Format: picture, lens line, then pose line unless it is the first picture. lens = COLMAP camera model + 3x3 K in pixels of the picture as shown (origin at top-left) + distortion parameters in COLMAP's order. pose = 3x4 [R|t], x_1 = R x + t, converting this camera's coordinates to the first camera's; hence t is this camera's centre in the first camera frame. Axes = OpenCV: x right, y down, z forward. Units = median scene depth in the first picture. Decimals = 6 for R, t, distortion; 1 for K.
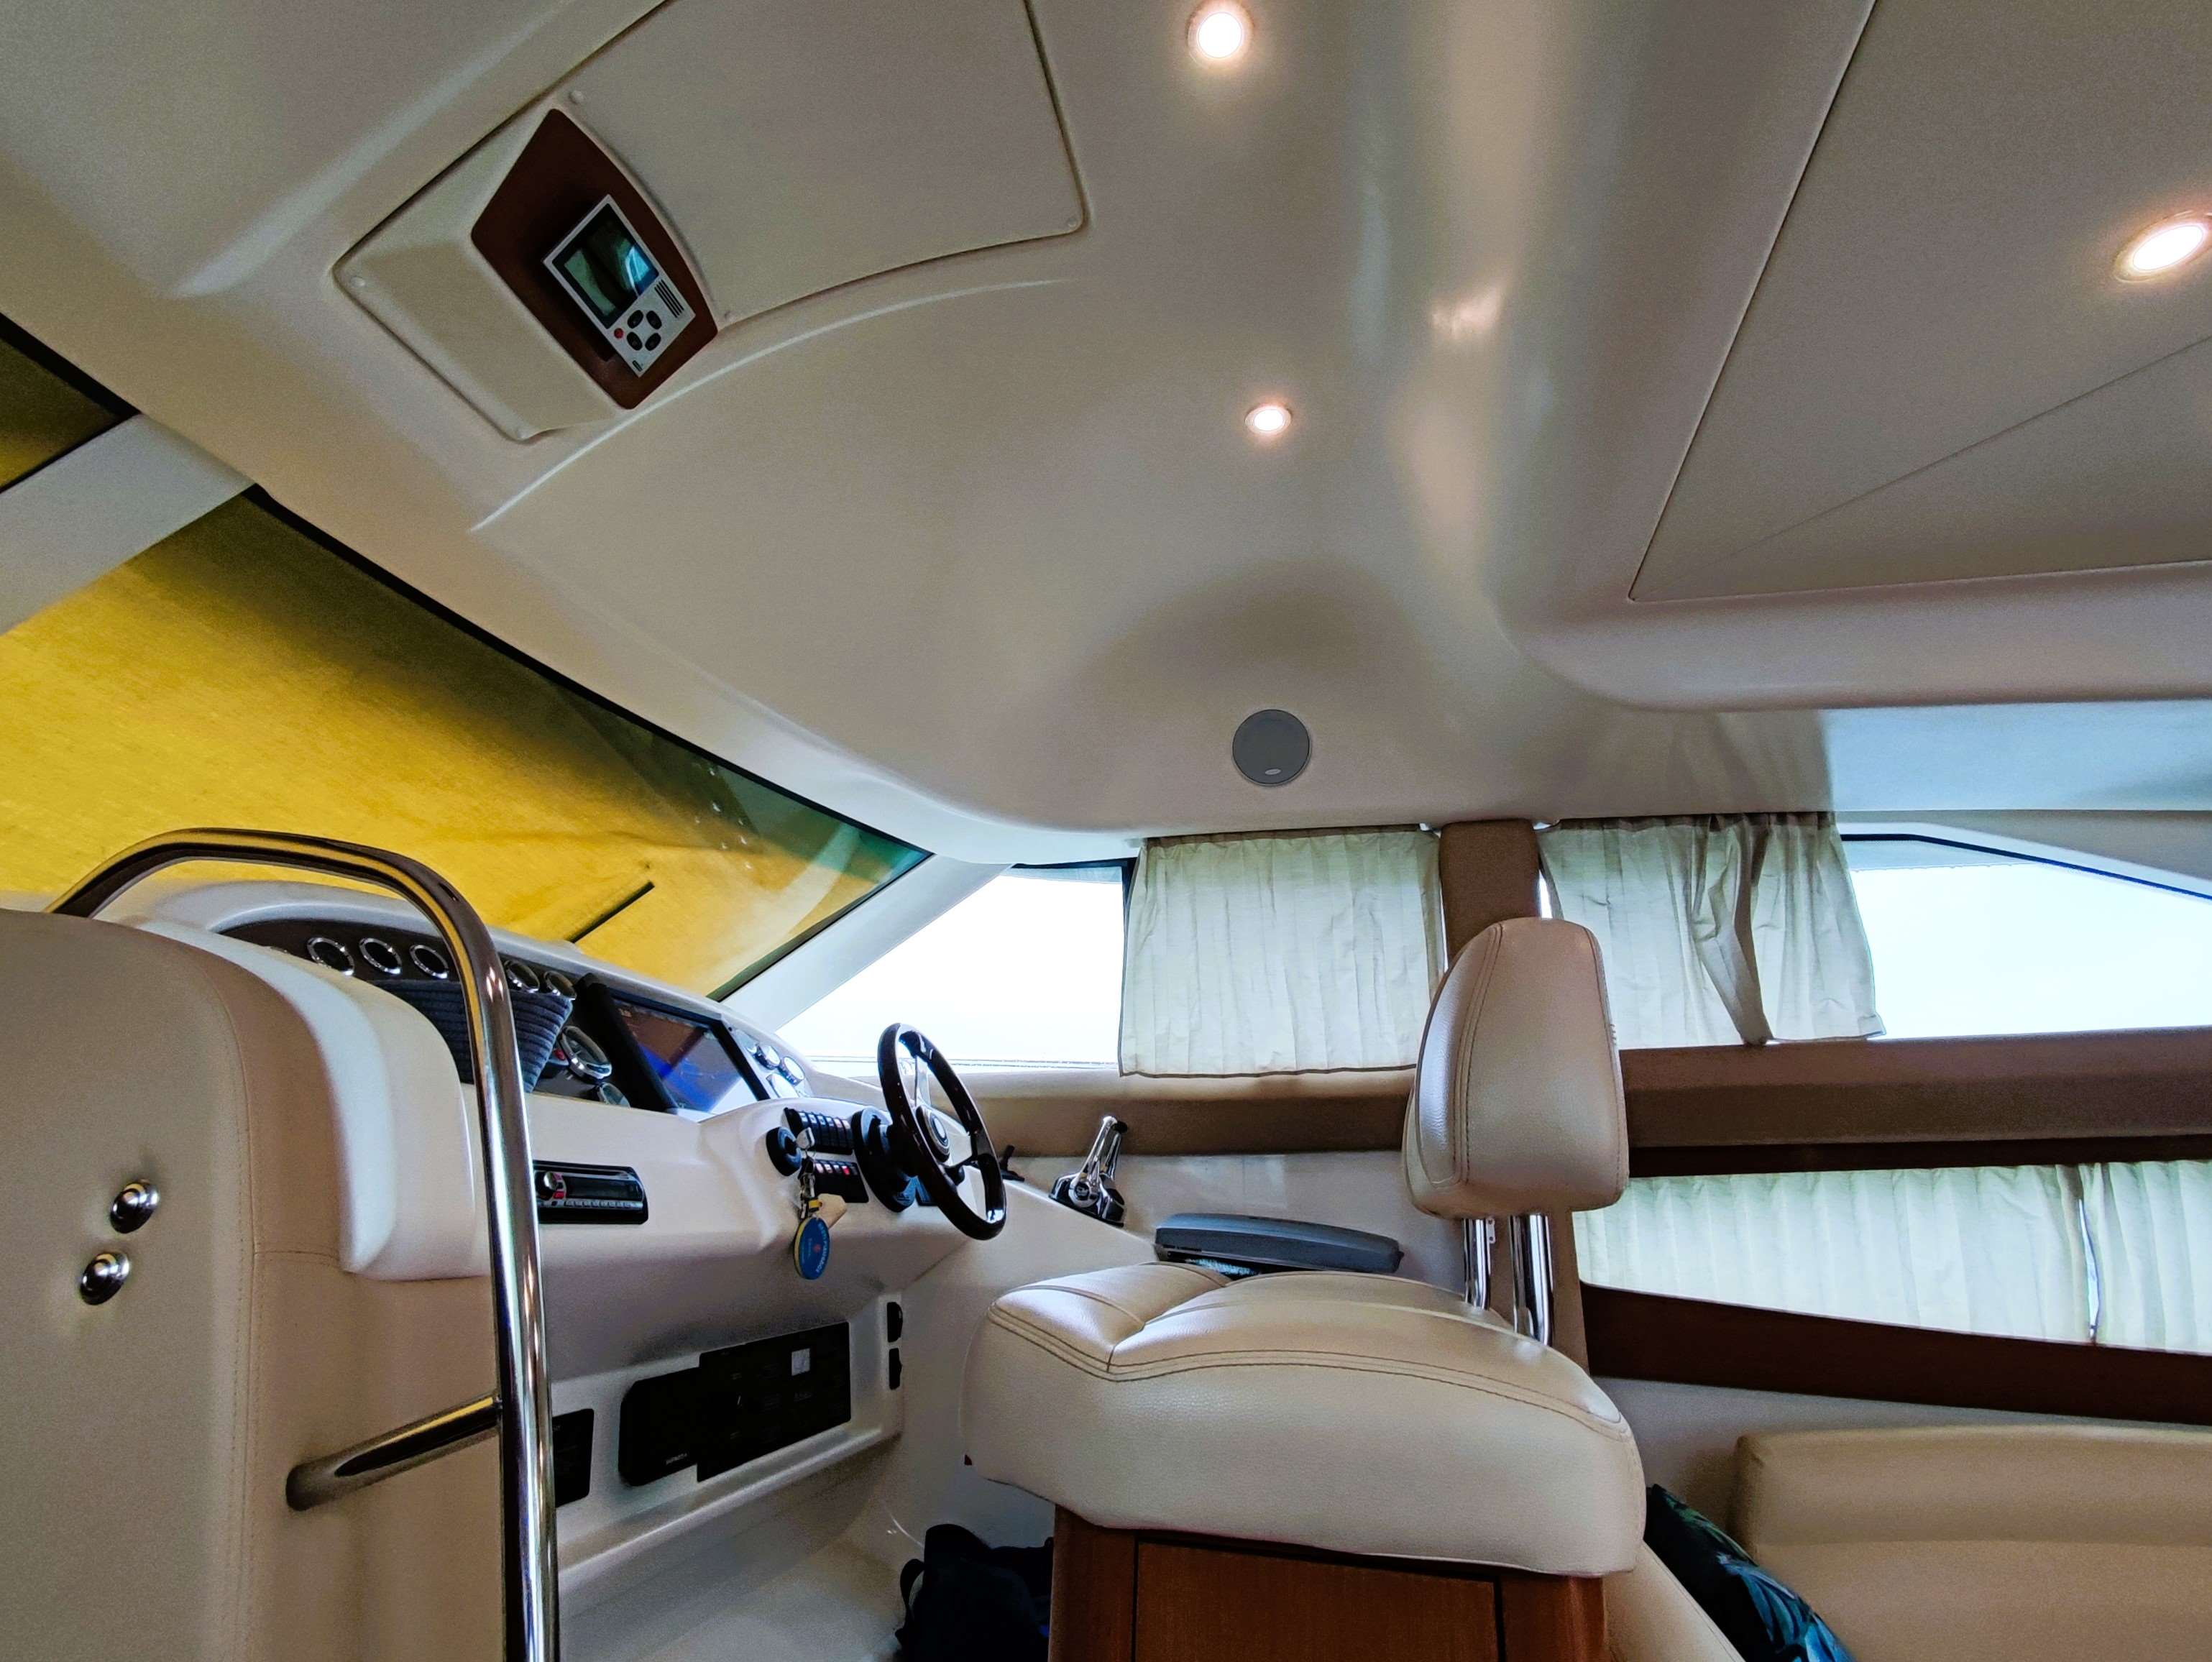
lens RADIAL K [[1094.8, 0, 1113.7], [0, 1094.8, 797.9], [0, 0, 1]] dist [-0.002080, -0.000879]
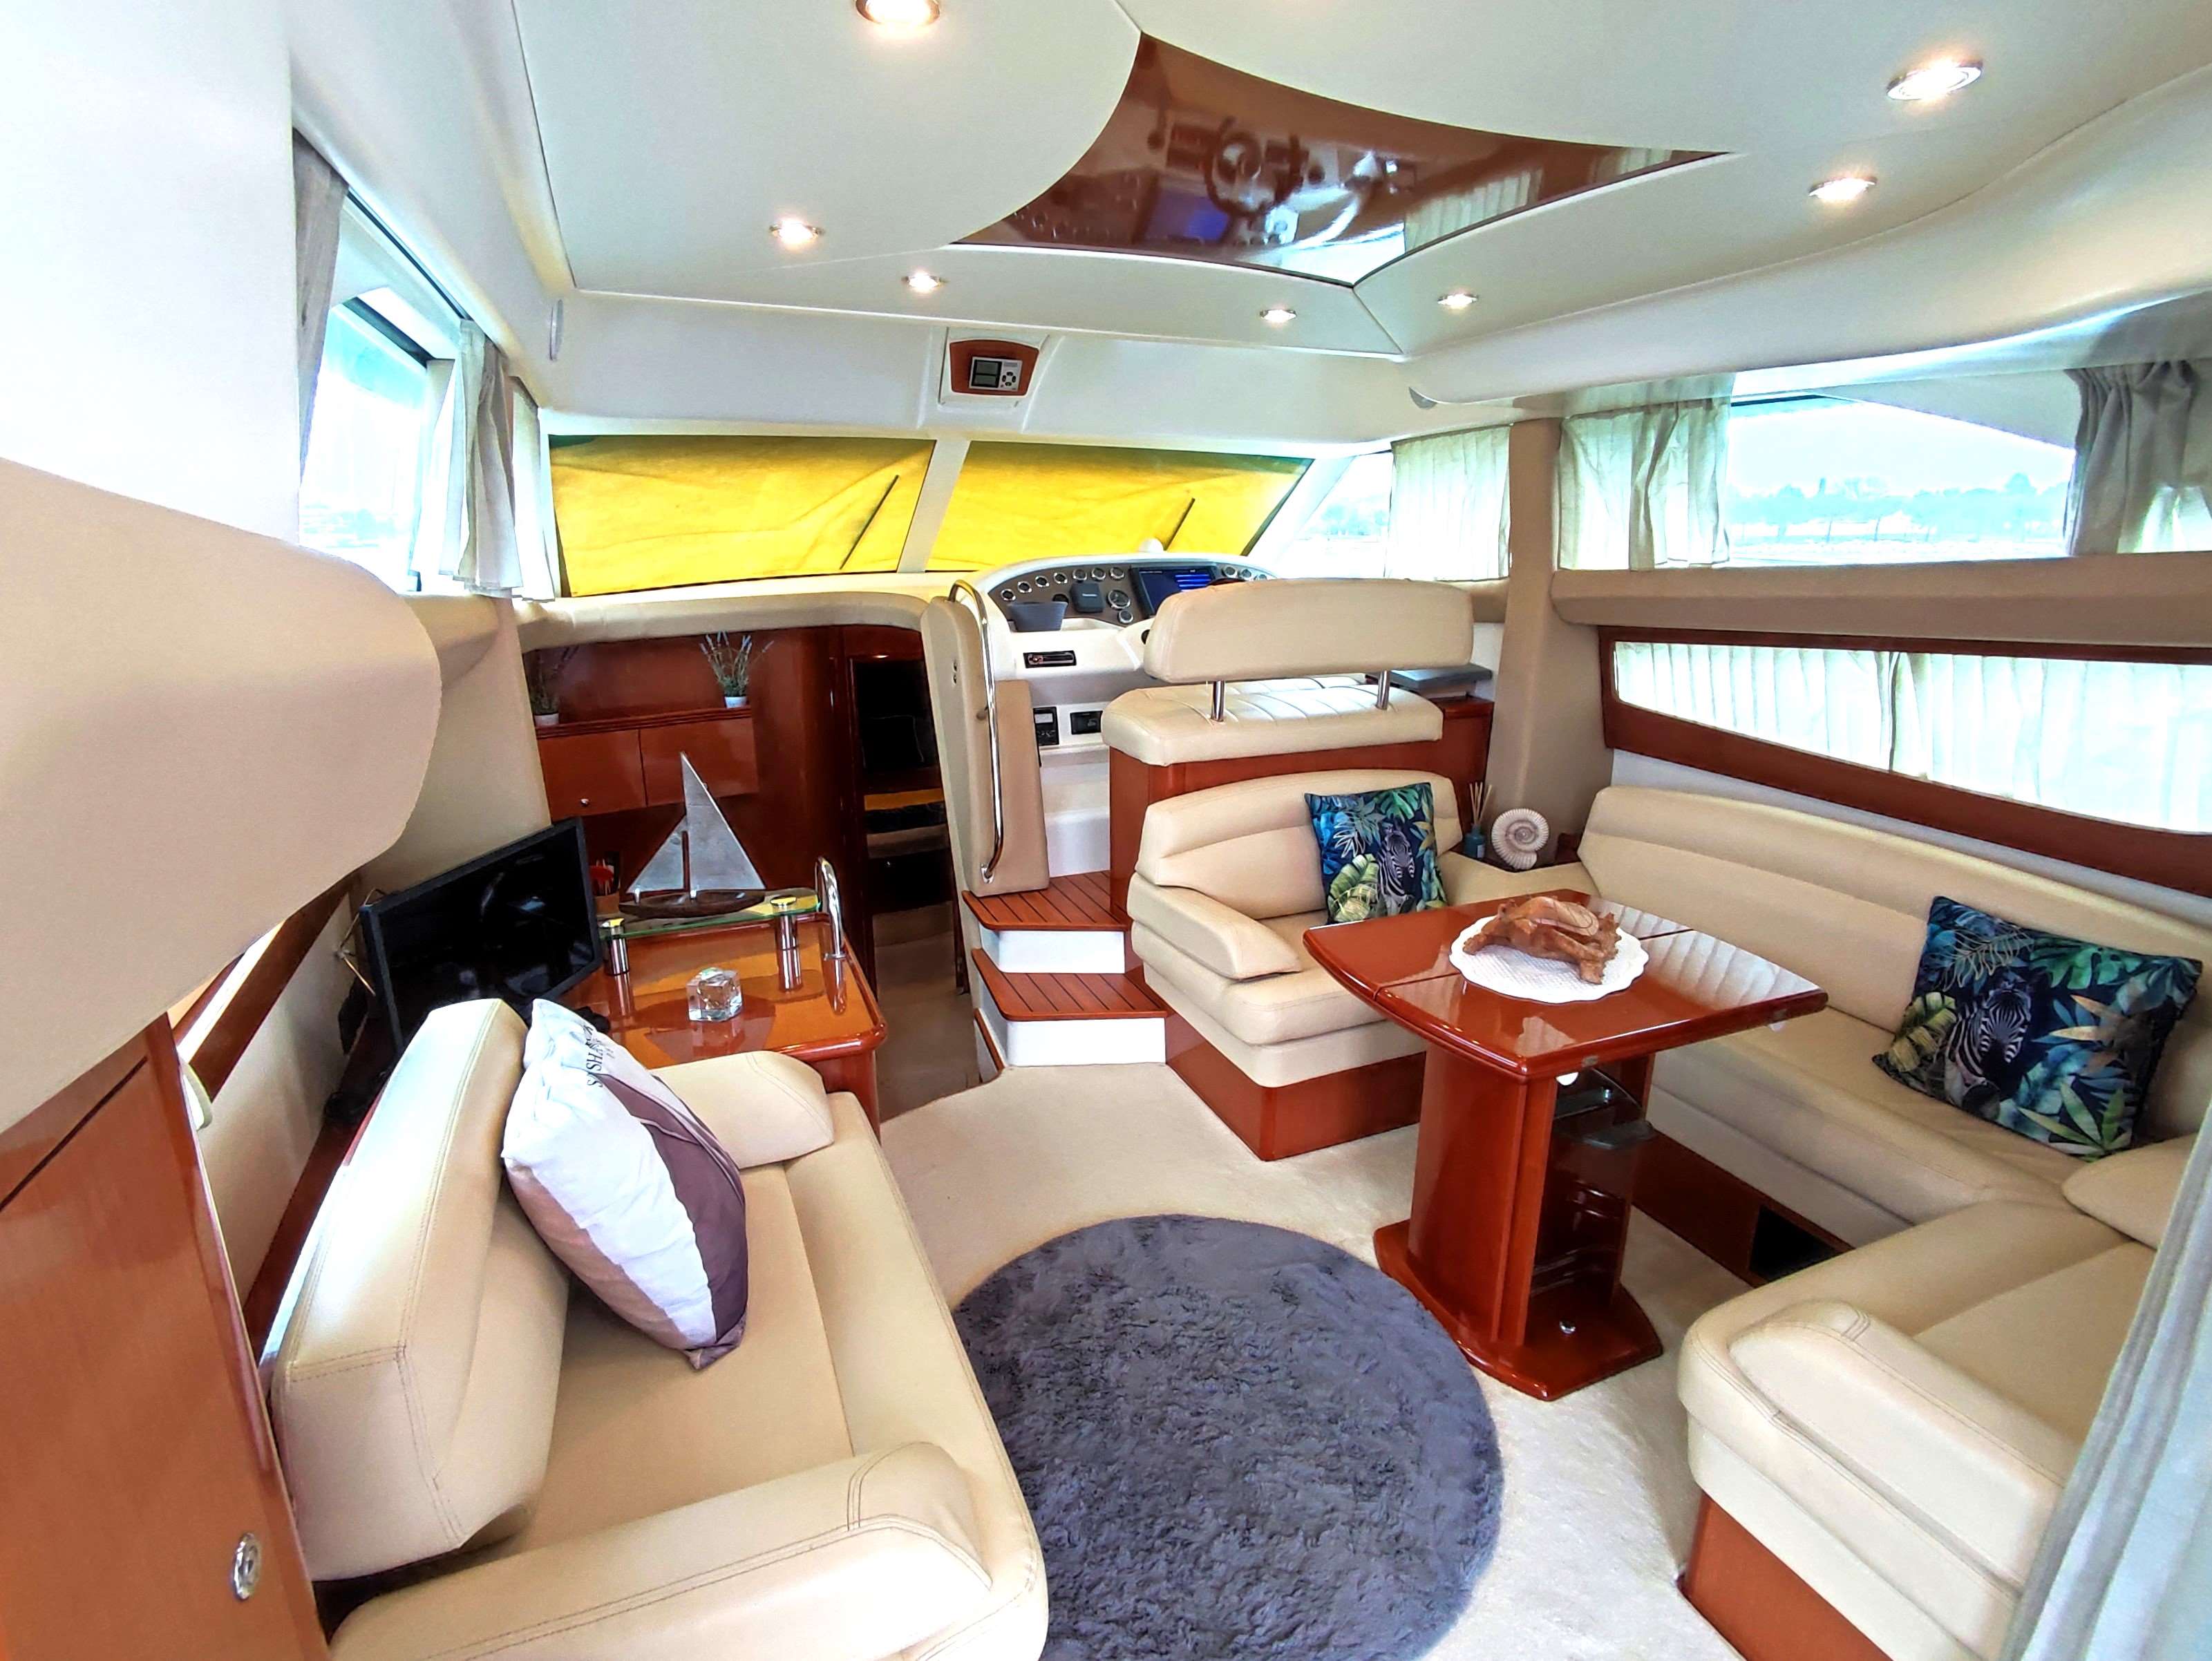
lens RADIAL K [[1040.8, 0, 1094.1], [0, 1040.8, 806.7], [0, 0, 1]] dist [-0.002438, -0.000703]
pose [[0.563644, 0.163088, -0.809758, 1.363624], [0.320707, 0.860203, 0.396481, -0.306487], [0.761218, -0.483169, 0.432545, -0.363821]]
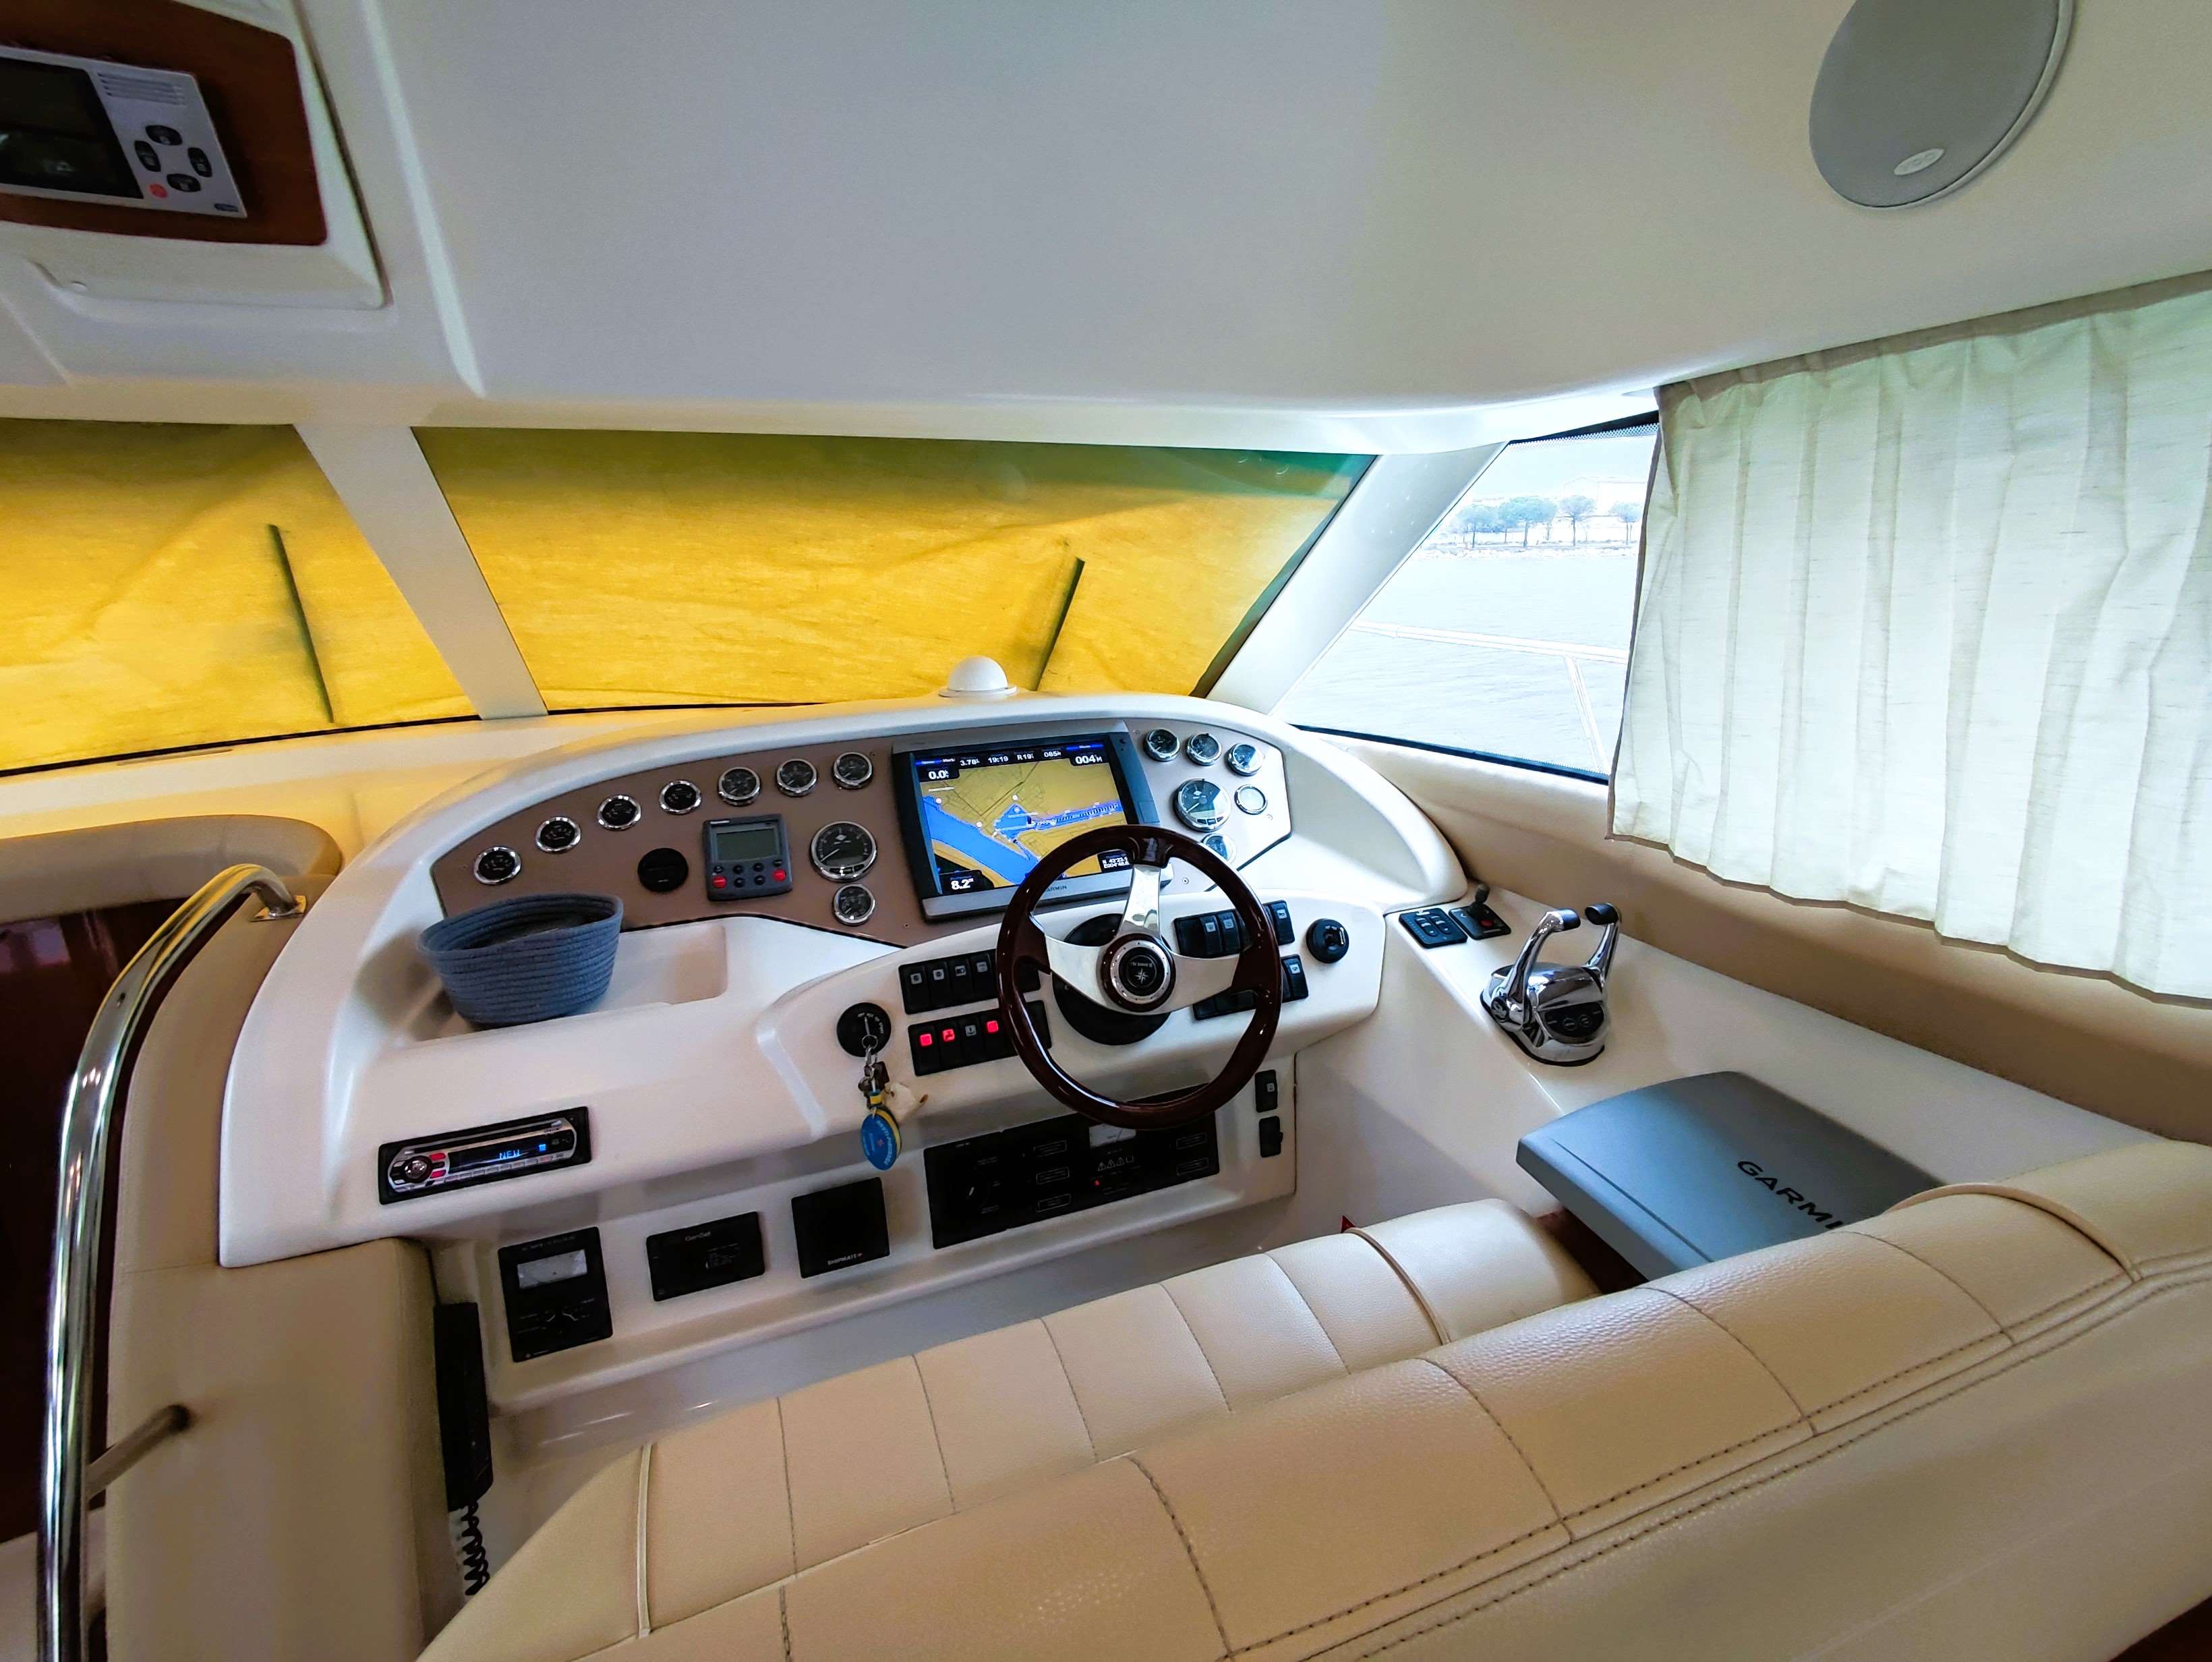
lens RADIAL K [[1007.8, 0, 1095.9], [0, 1007.8, 805.3], [0, 0, 1]] dist [-0.001203, -0.000543]
pose [[0.538200, 0.153561, -0.828710, 0.337435], [0.343418, 0.857979, 0.382015, -0.067371], [0.769678, -0.490195, 0.409029, 0.640986]]
